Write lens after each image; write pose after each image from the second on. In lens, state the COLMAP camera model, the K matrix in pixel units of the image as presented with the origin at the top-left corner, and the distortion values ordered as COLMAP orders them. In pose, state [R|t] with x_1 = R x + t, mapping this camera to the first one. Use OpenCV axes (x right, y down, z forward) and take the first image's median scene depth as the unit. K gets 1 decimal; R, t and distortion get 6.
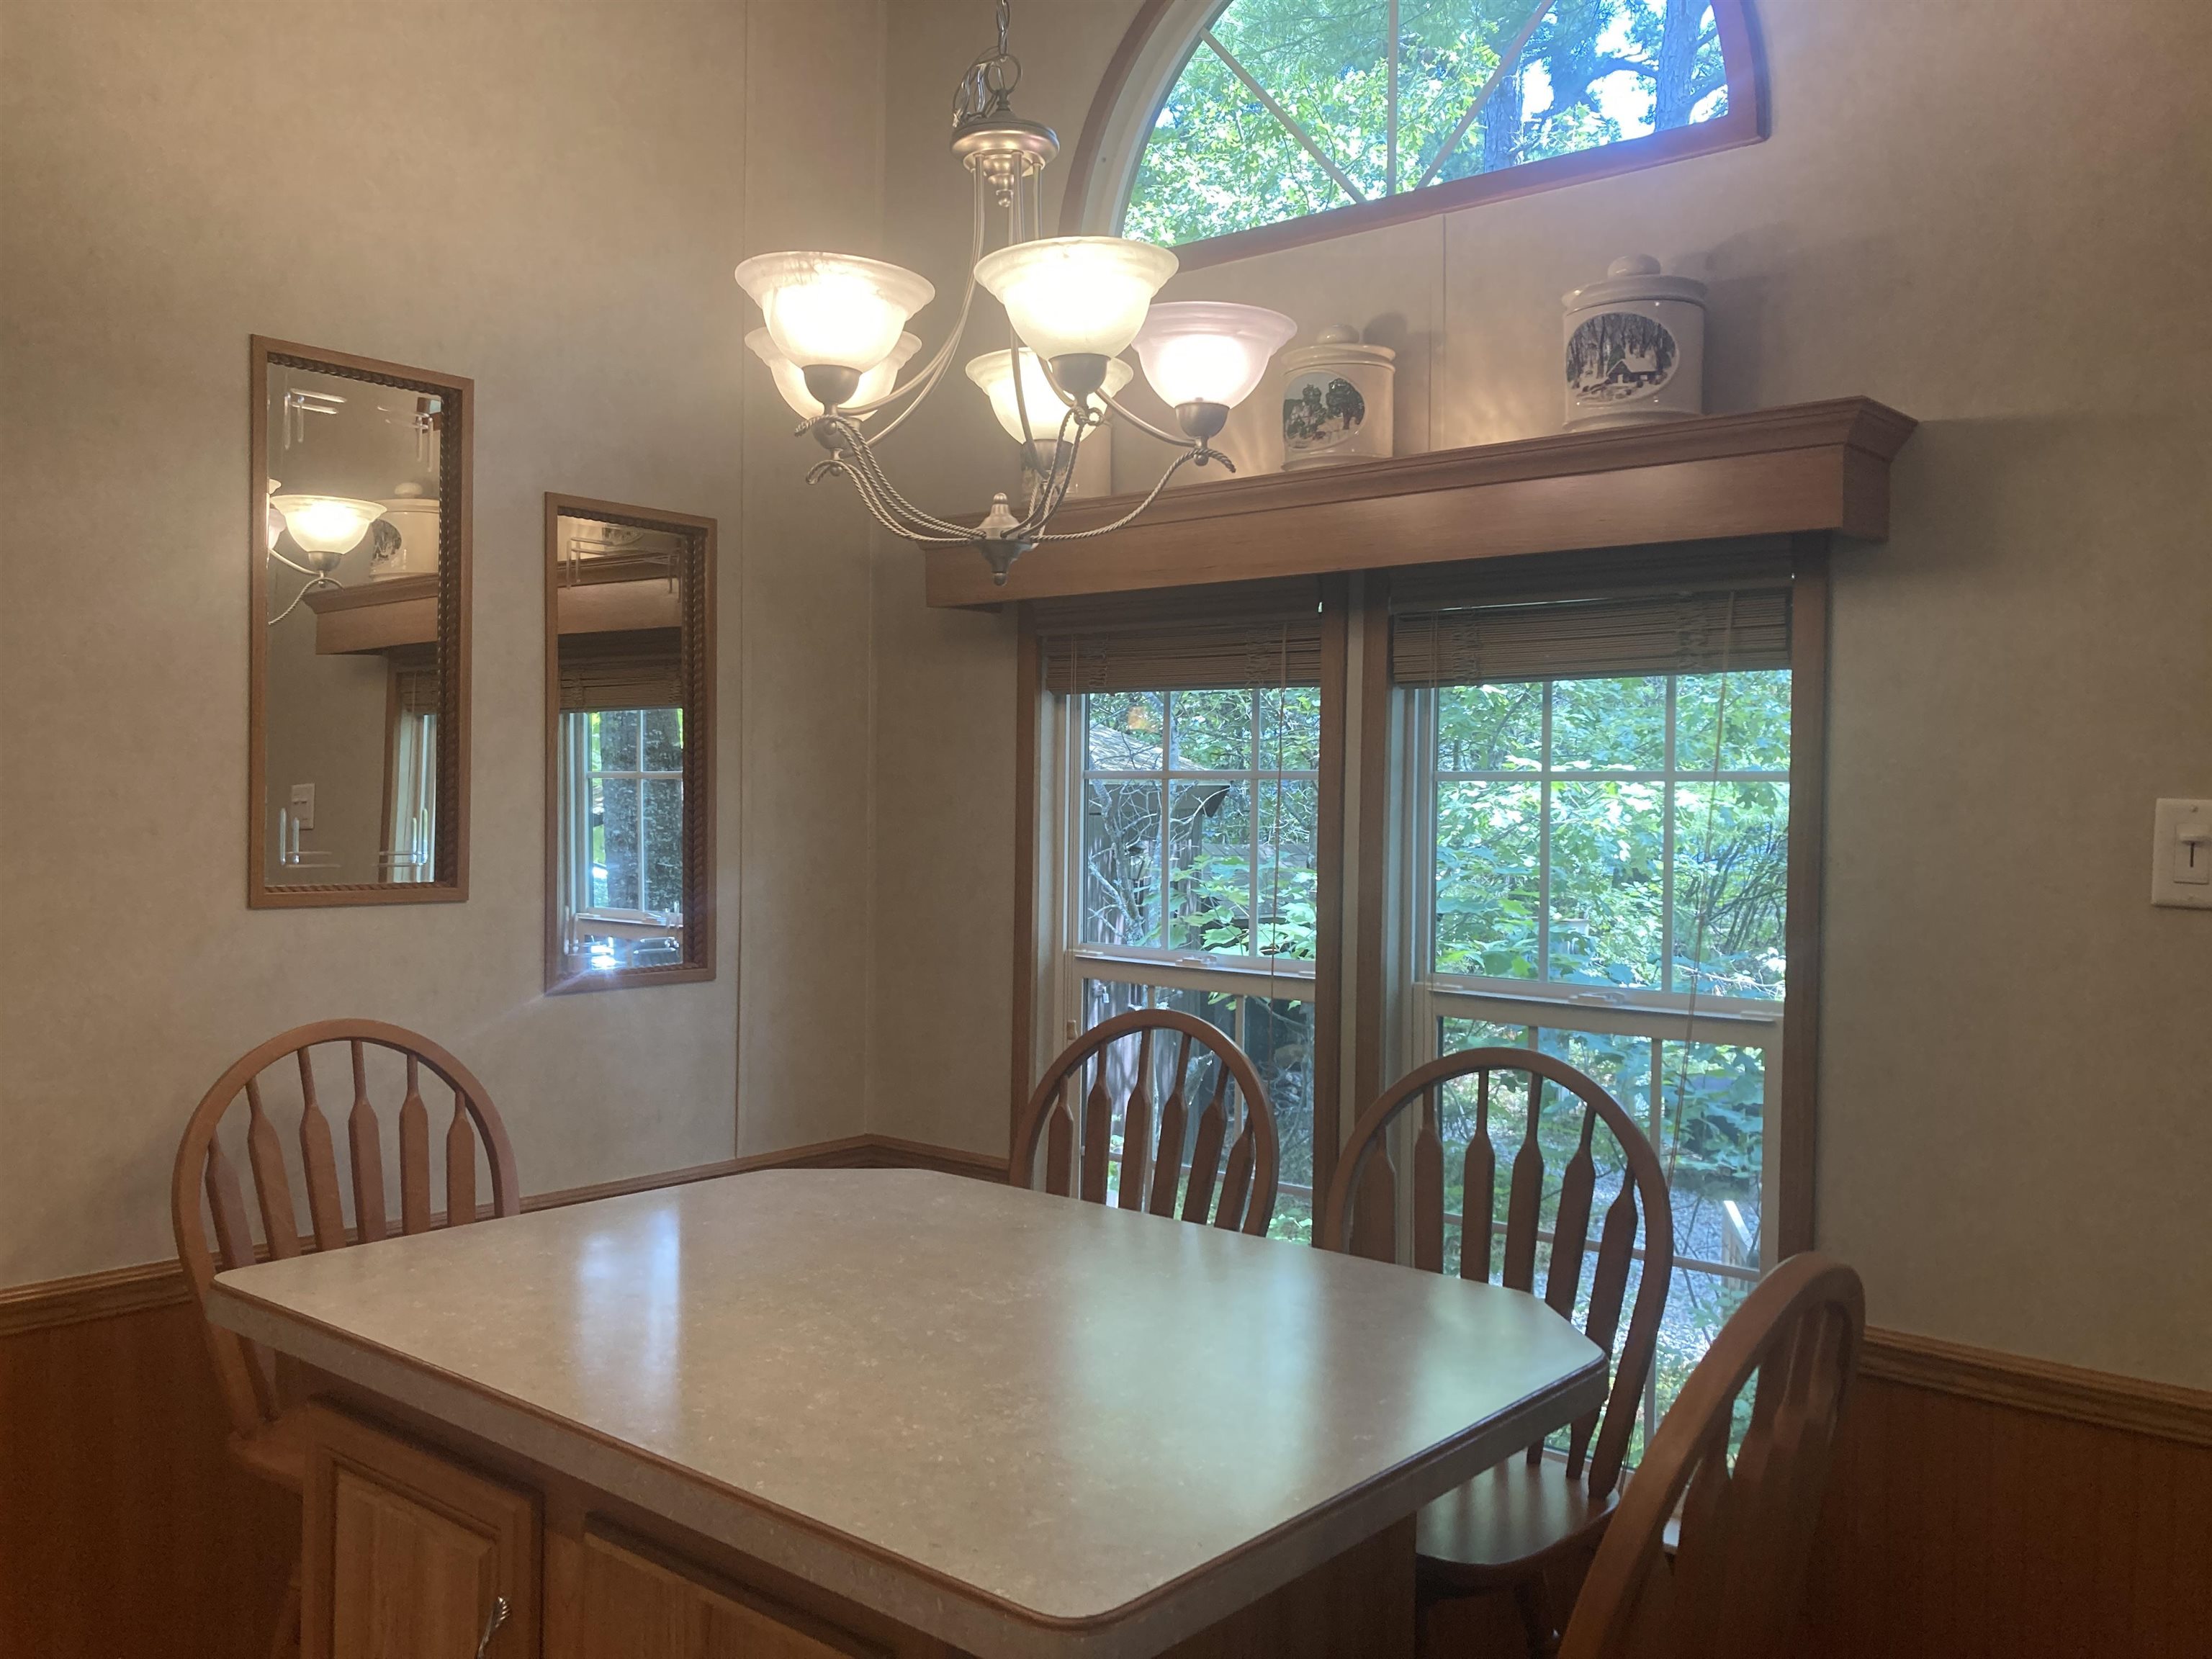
lens RADIAL K [[1821.7, 0, 1107.9], [0, 1821.7, 785.6], [0, 0, 1]] dist [0.035001, -0.011649]
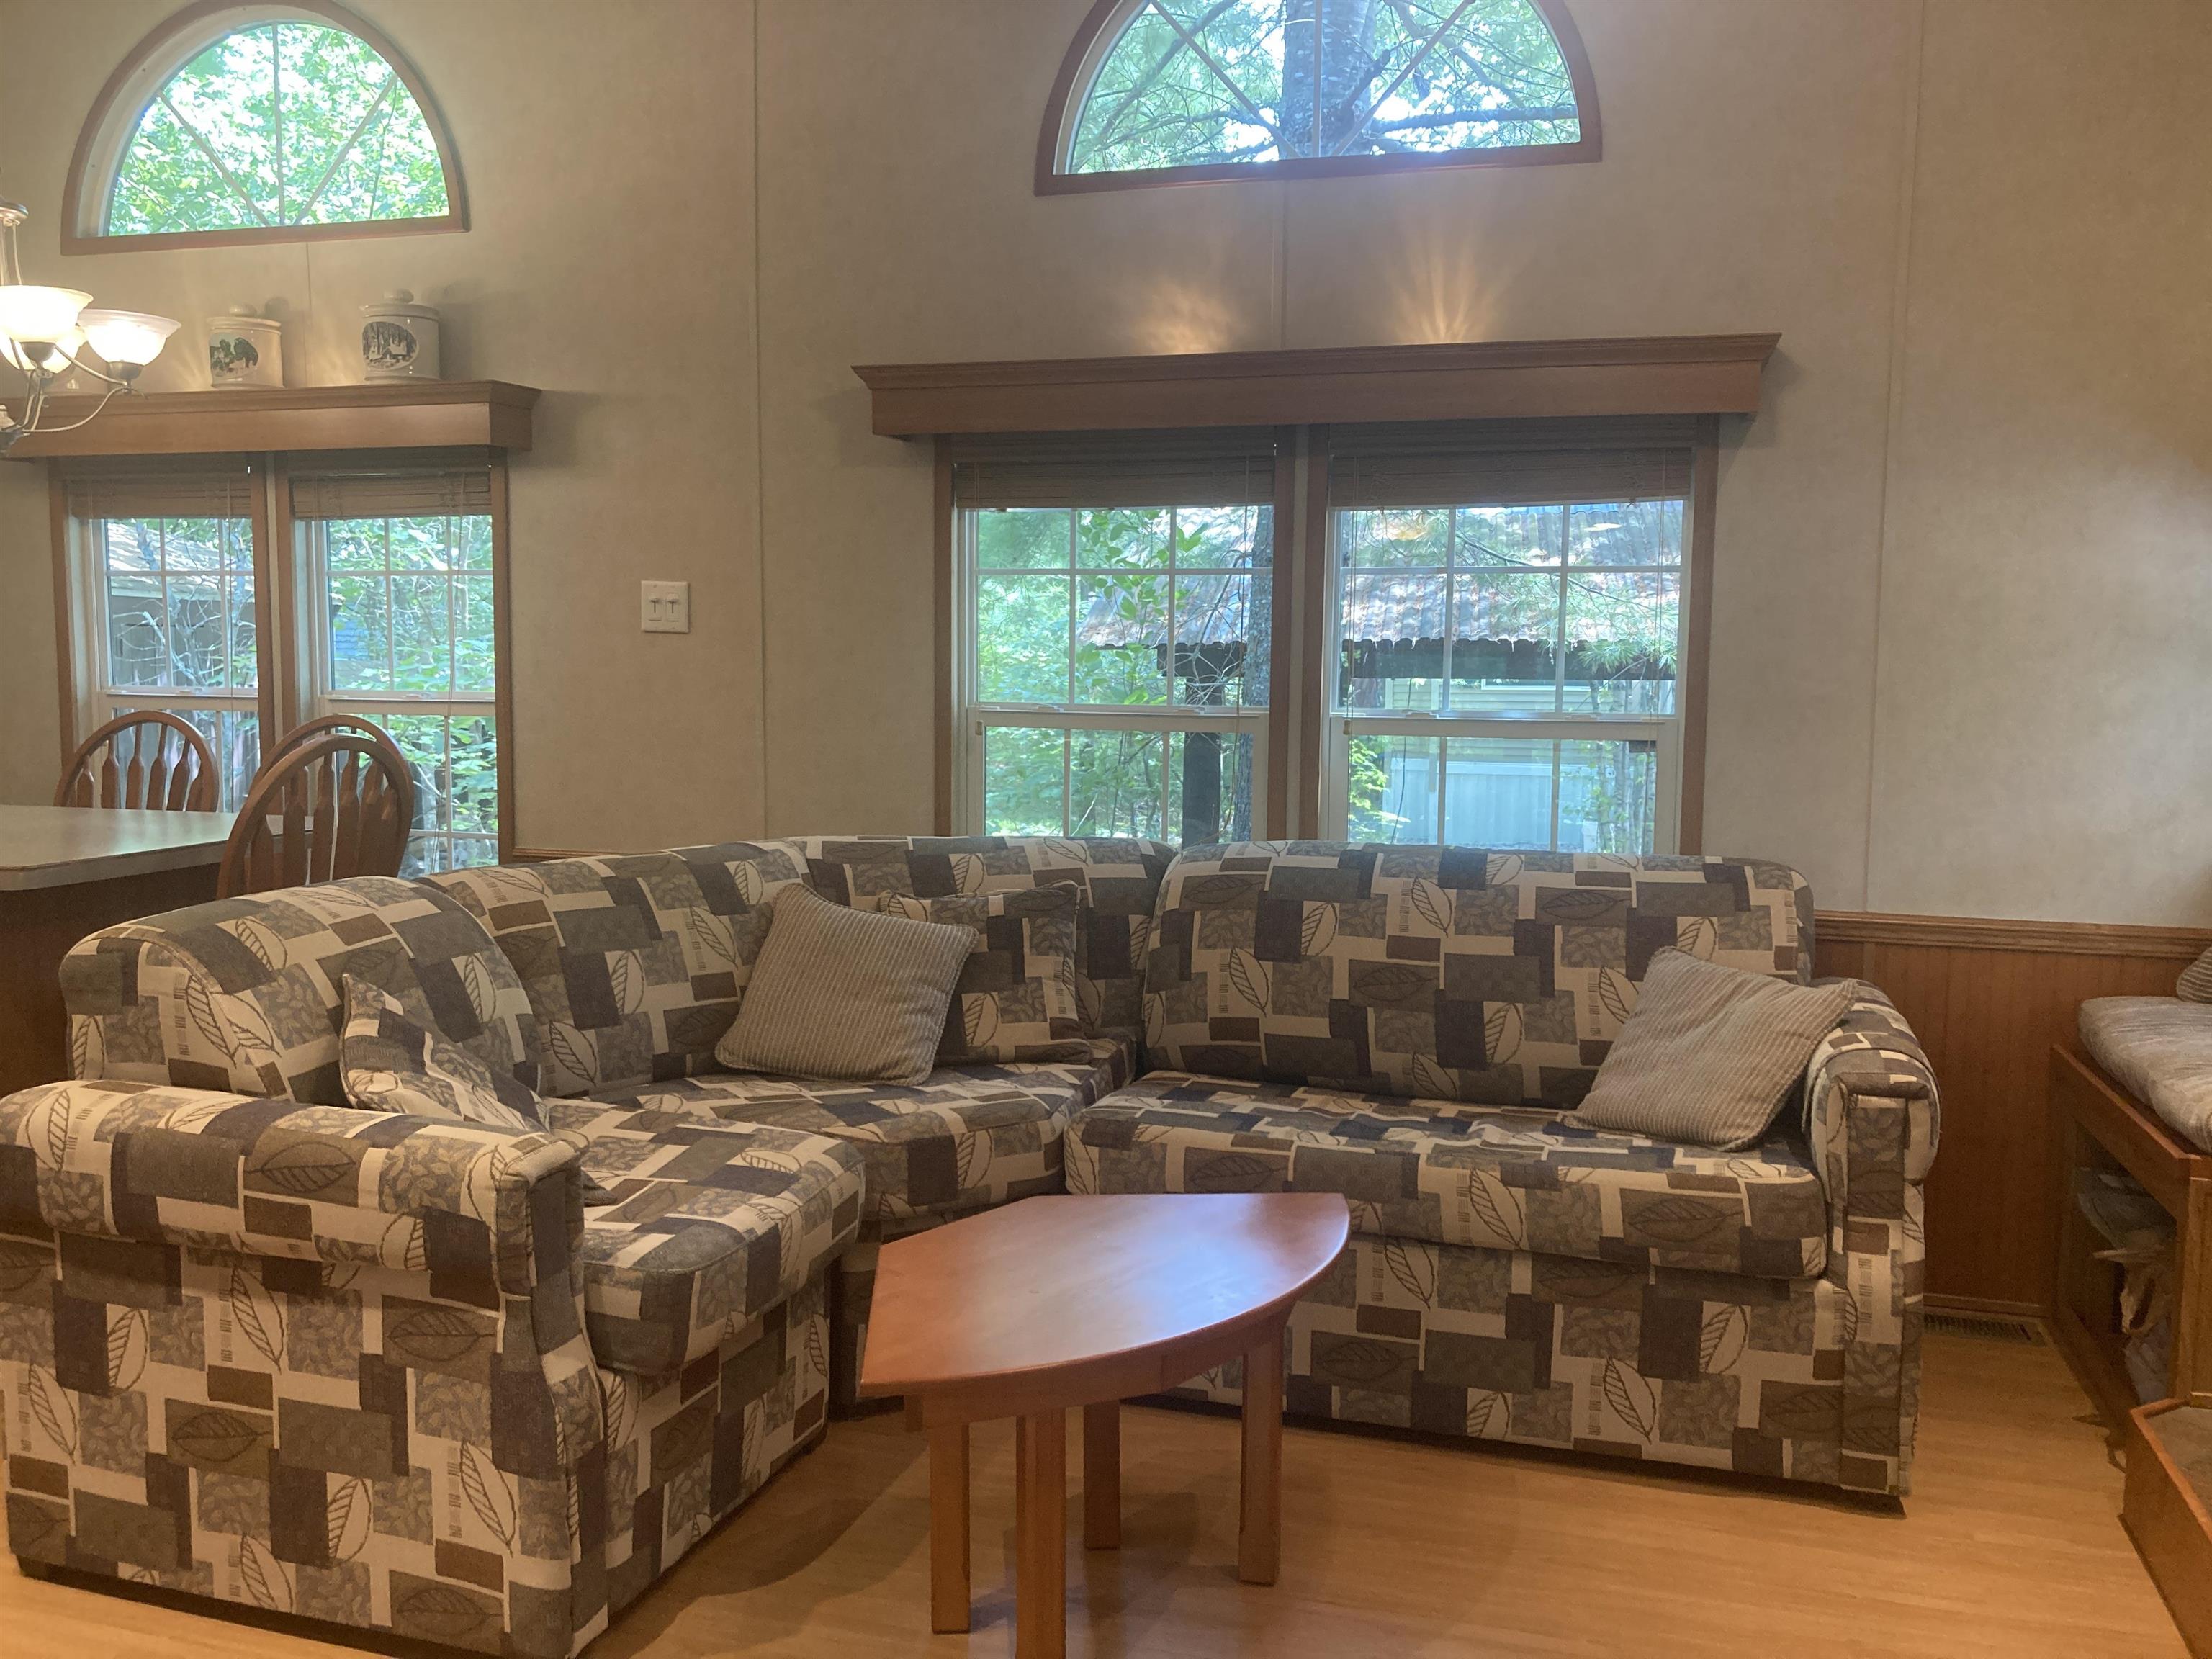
lens RADIAL K [[1821.7, 0, 1107.9], [0, 1821.7, 785.6], [0, 0, 1]] dist [0.035001, -0.011649]
pose [[0.916816, -0.037978, 0.397500, 0.169357], [0.002718, 0.996037, 0.088895, 0.044875], [-0.399301, -0.080420, 0.913286, -0.926086]]
